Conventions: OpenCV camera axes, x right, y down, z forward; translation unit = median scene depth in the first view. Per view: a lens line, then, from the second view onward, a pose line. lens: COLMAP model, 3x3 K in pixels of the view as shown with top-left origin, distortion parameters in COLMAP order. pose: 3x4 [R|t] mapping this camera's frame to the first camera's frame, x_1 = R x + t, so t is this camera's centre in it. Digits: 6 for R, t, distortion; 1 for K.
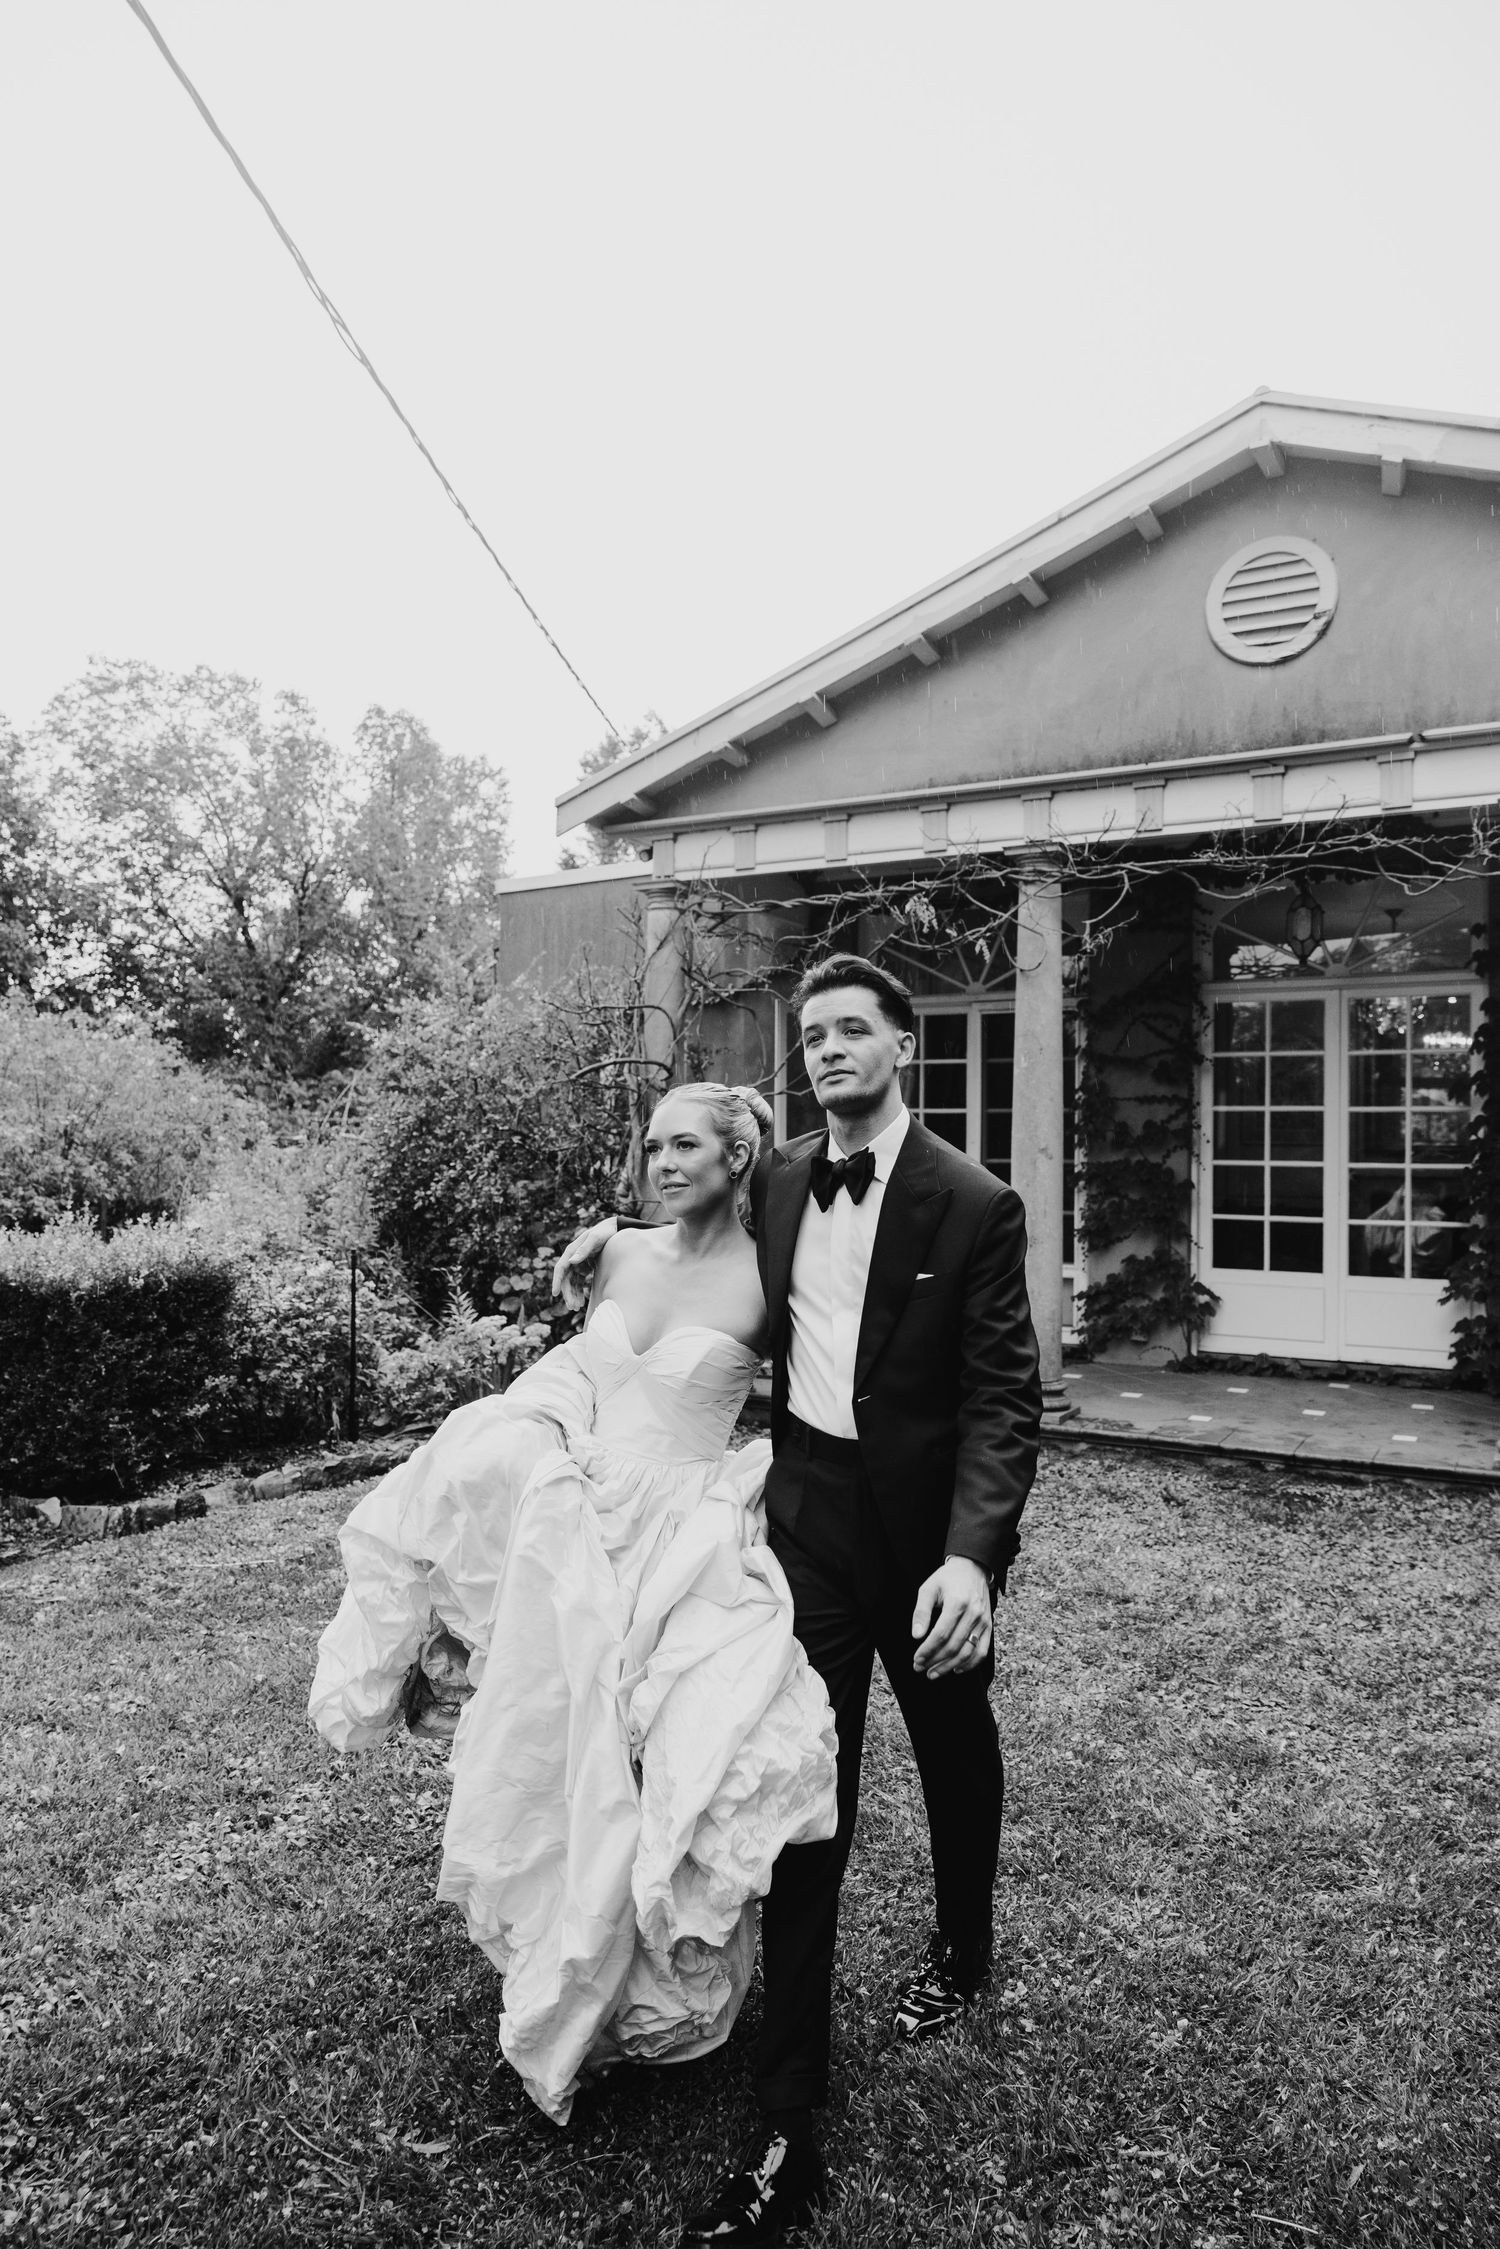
lens RADIAL K [[1503.1, 0, 738.6], [0, 1503.1, 1131.0], [0, 0, 1]] dist [-0.013189, -0.006115]
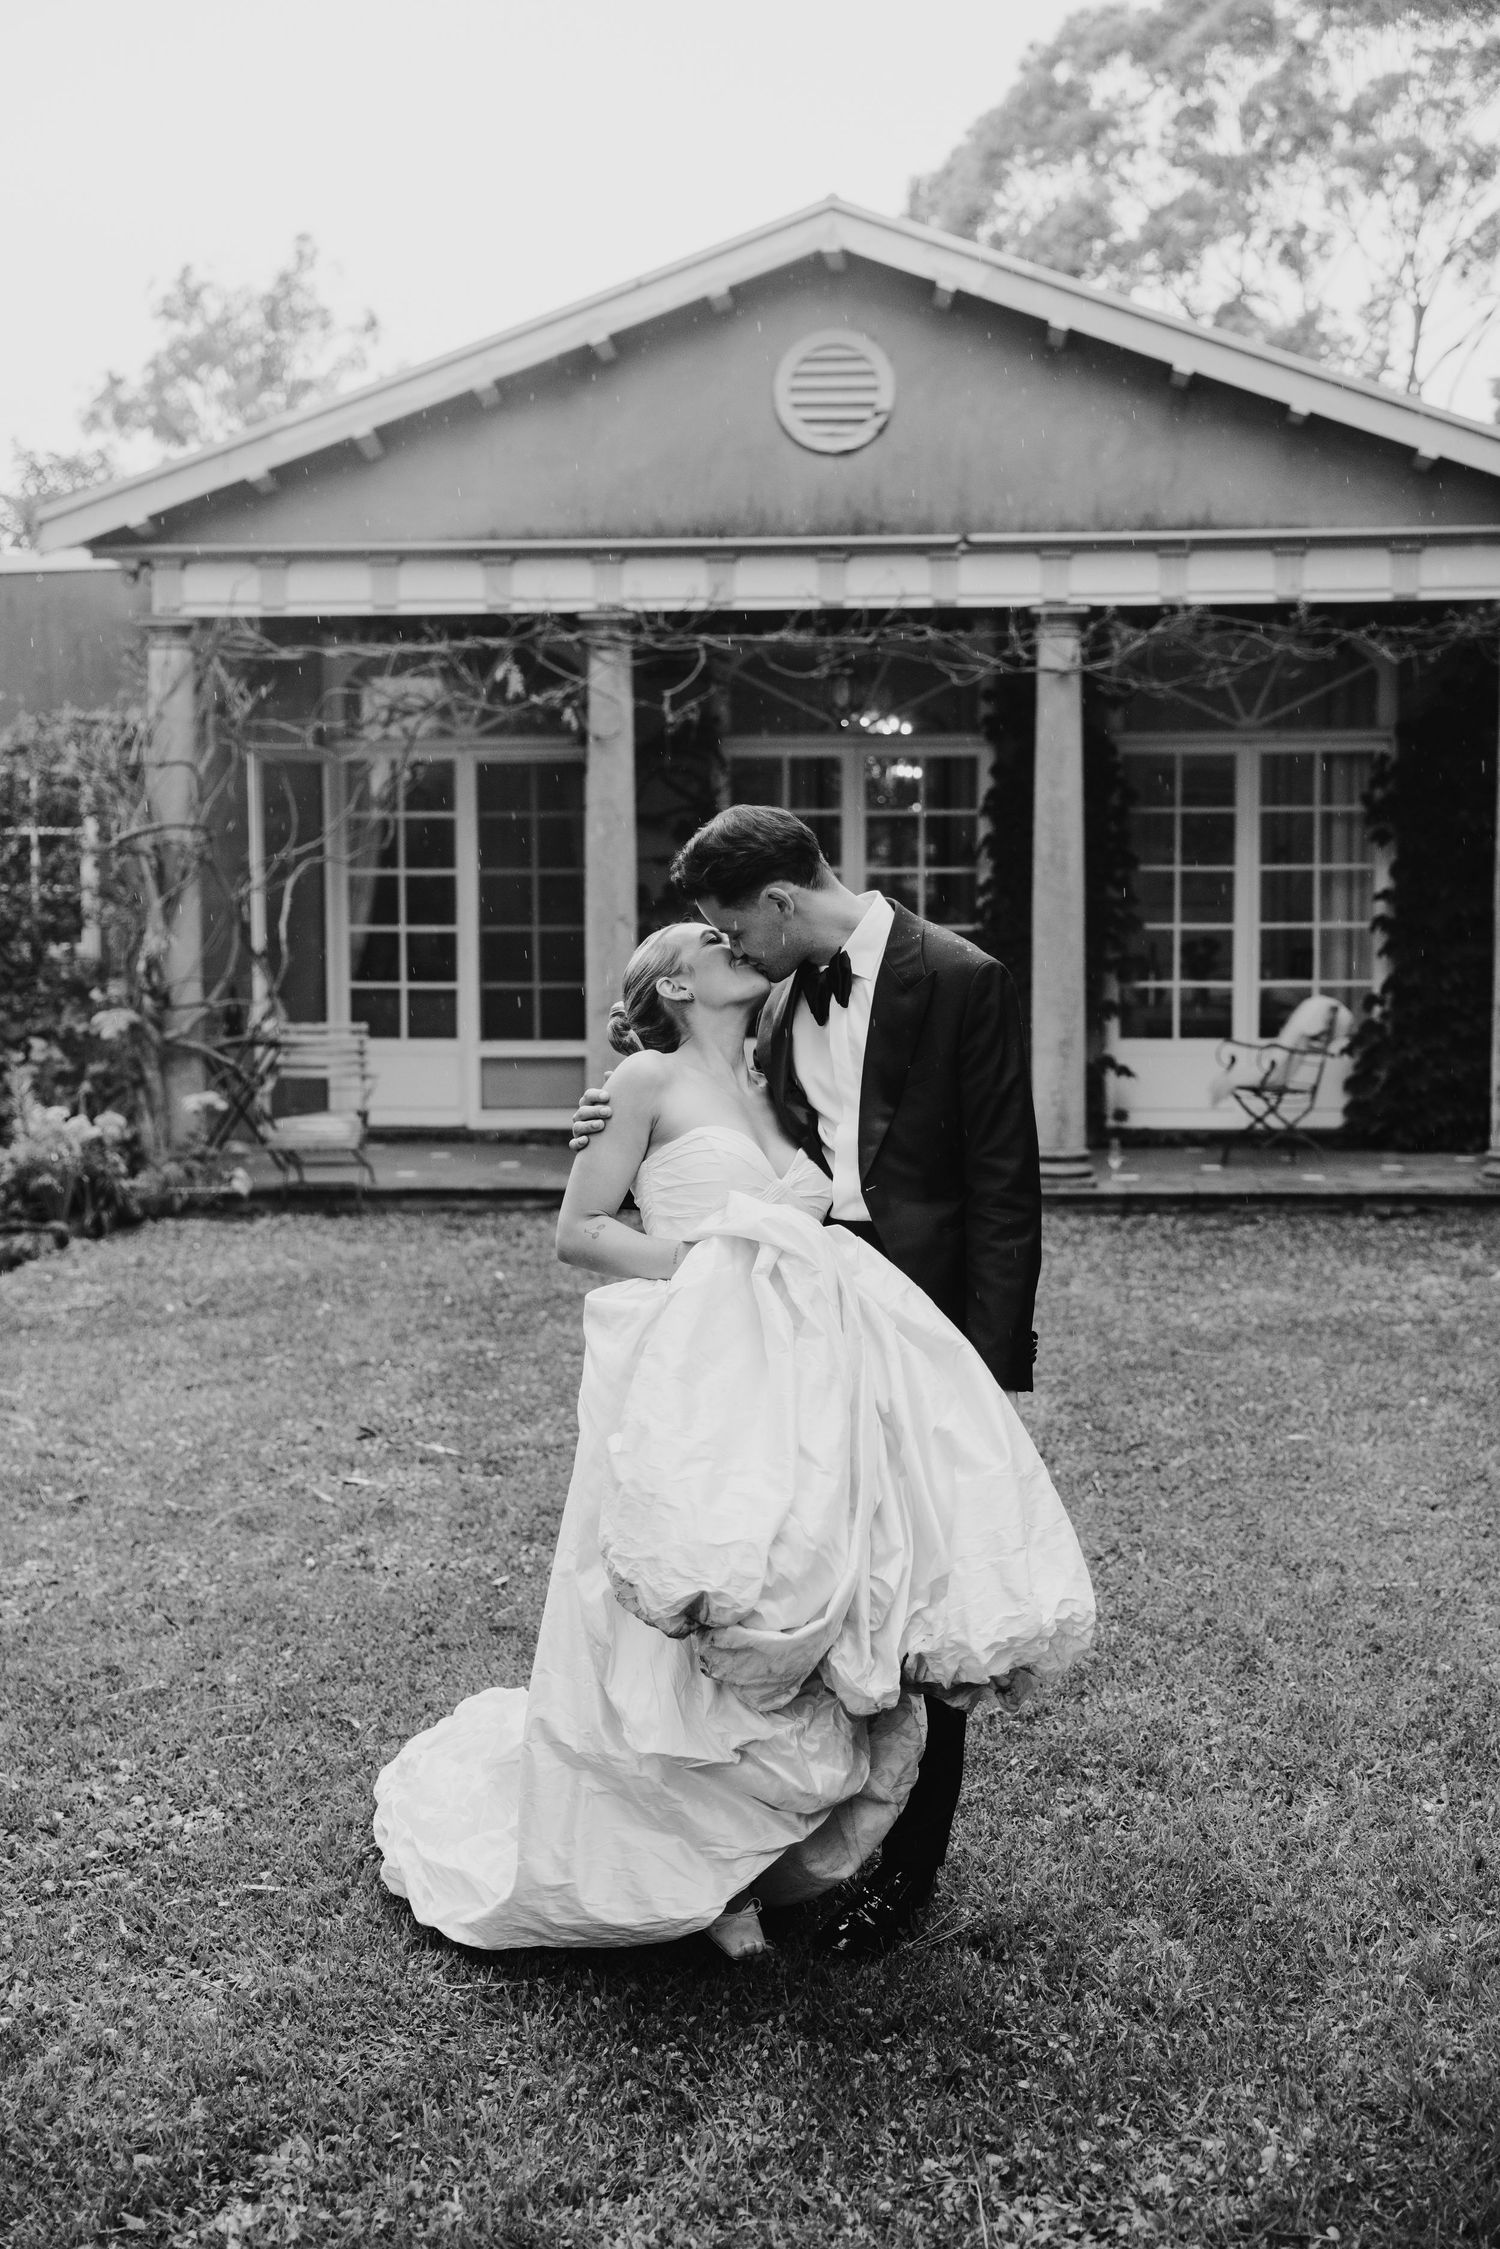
lens RADIAL K [[2853.6, 0, 751.9], [0, 2853.6, 1124.8], [0, 0, 1]] dist [0.004896, 0.000000]
pose [[0.904124, -0.044455, 0.424952, -0.535091], [0.007233, 0.996023, 0.088807, -0.018401], [-0.427210, -0.077219, 0.900849, -0.768414]]
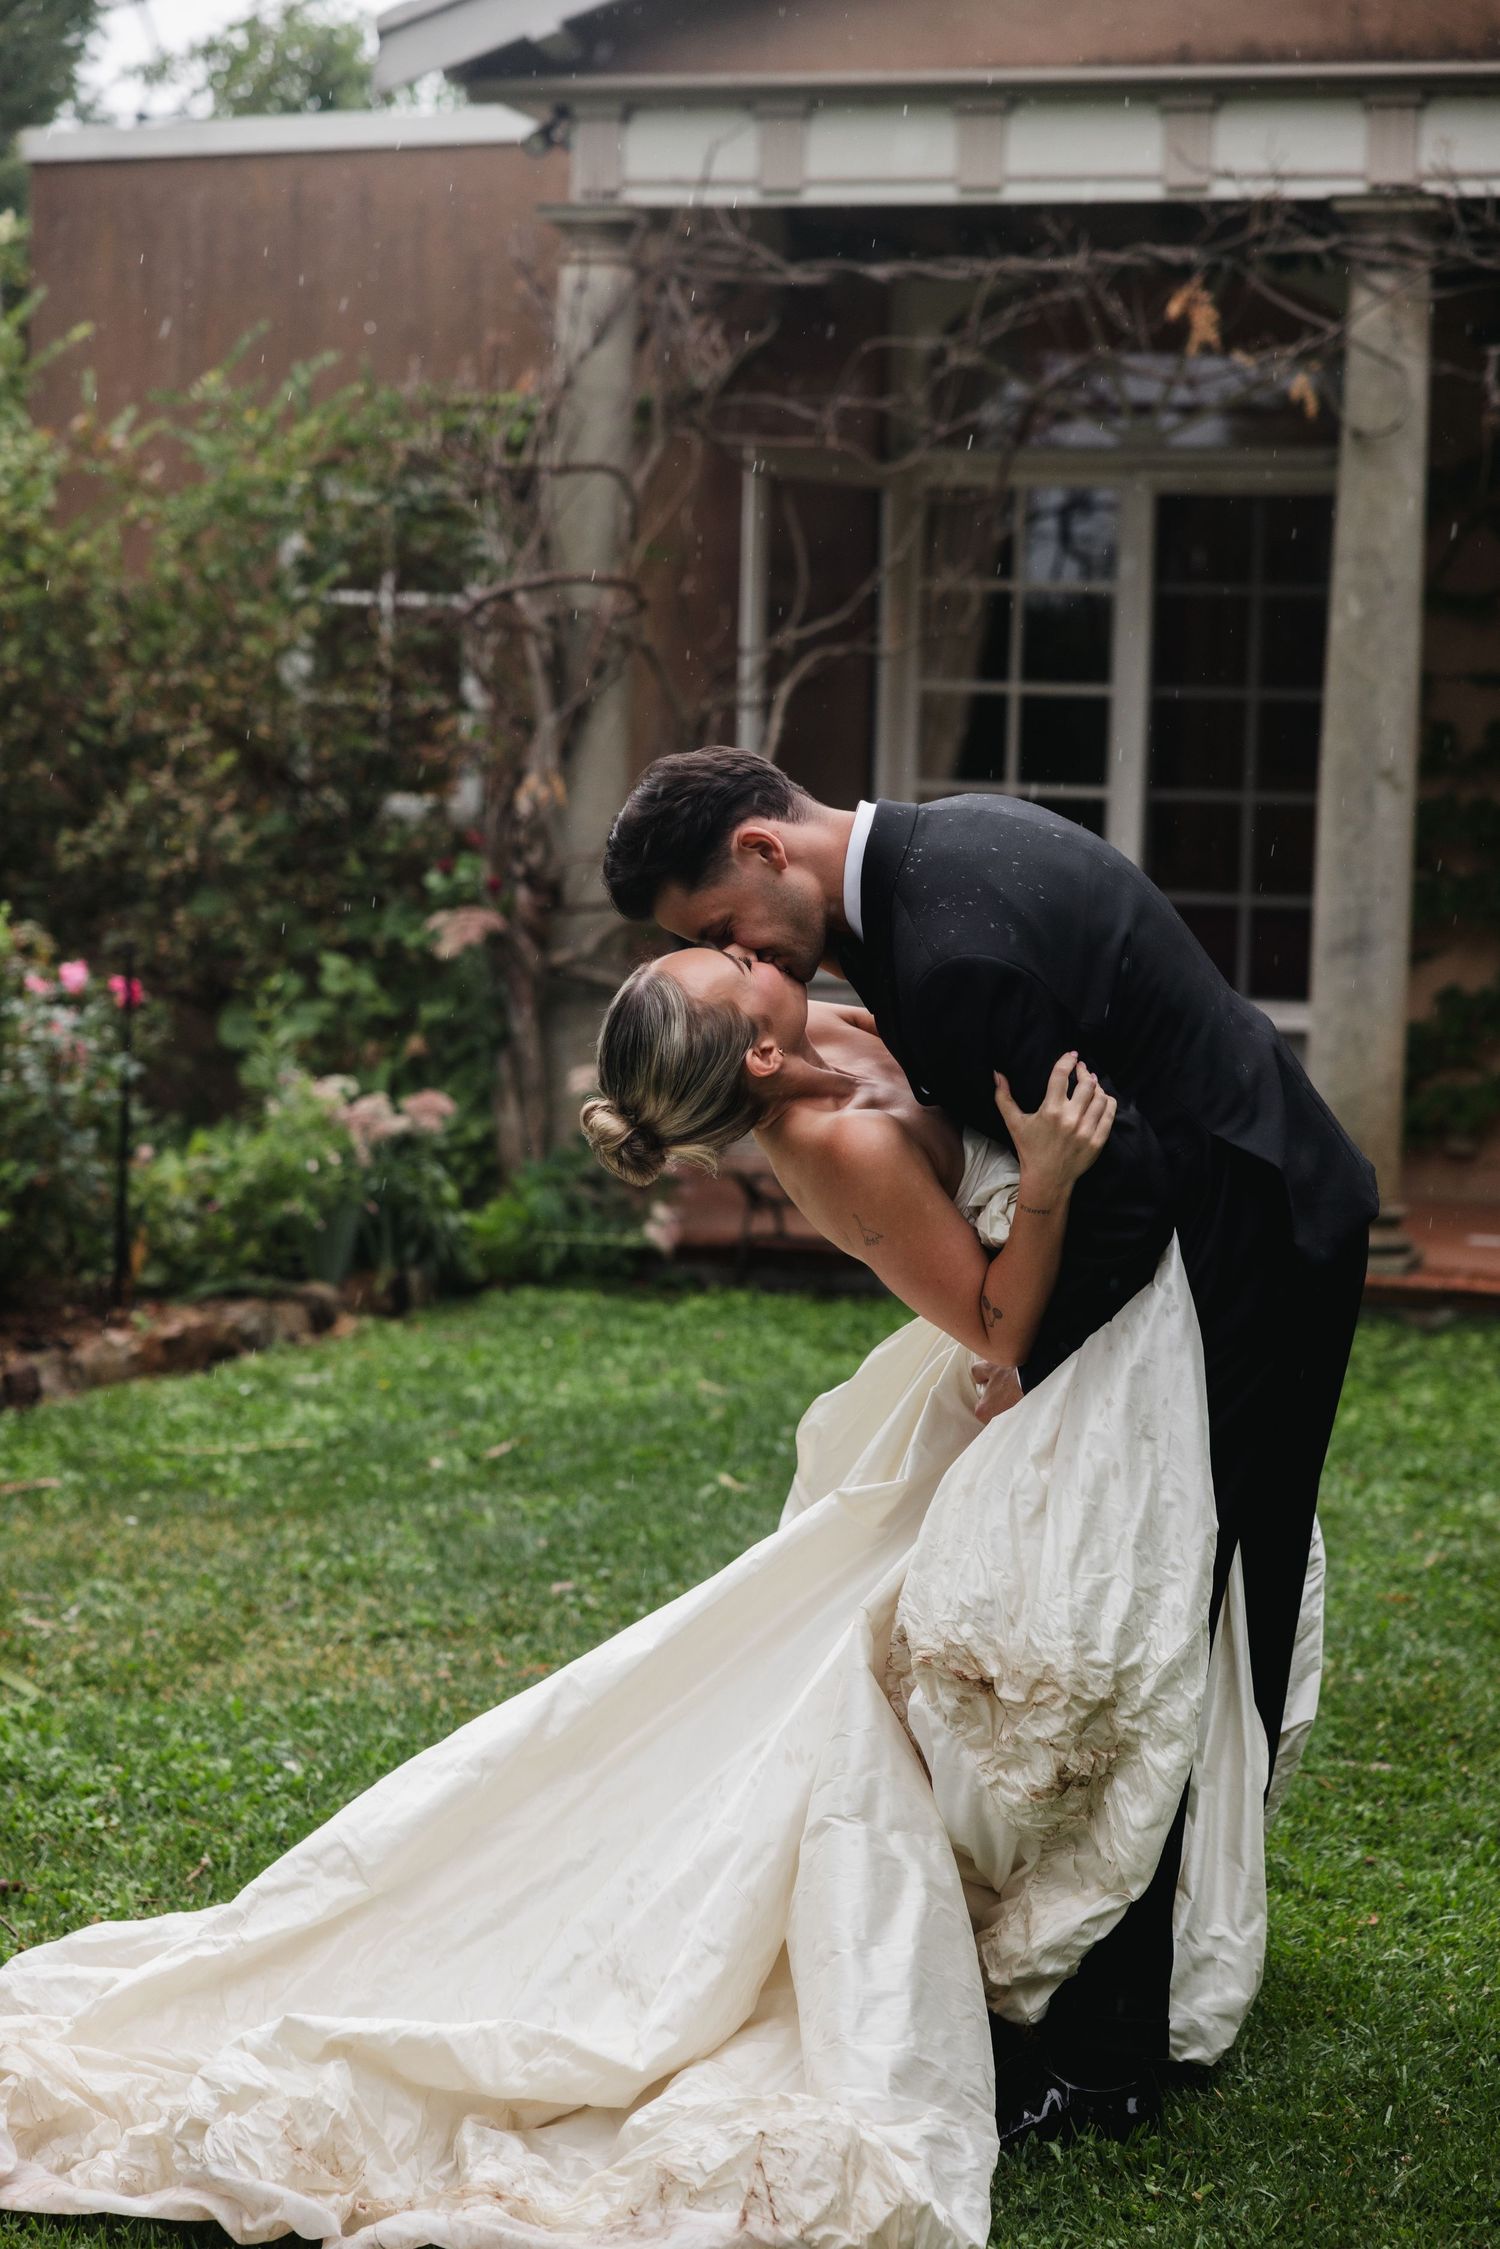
lens RADIAL K [[4464.3, 0, 747.6], [0, 4464.3, 1114.7], [0, 0, 1]] dist [0.056350, 0.000000]
pose [[0.974426, 0.004447, 0.224665, -0.378032], [-0.023716, 0.996255, 0.083144, 0.006922], [-0.223454, -0.086345, 0.970883, -0.512384]]
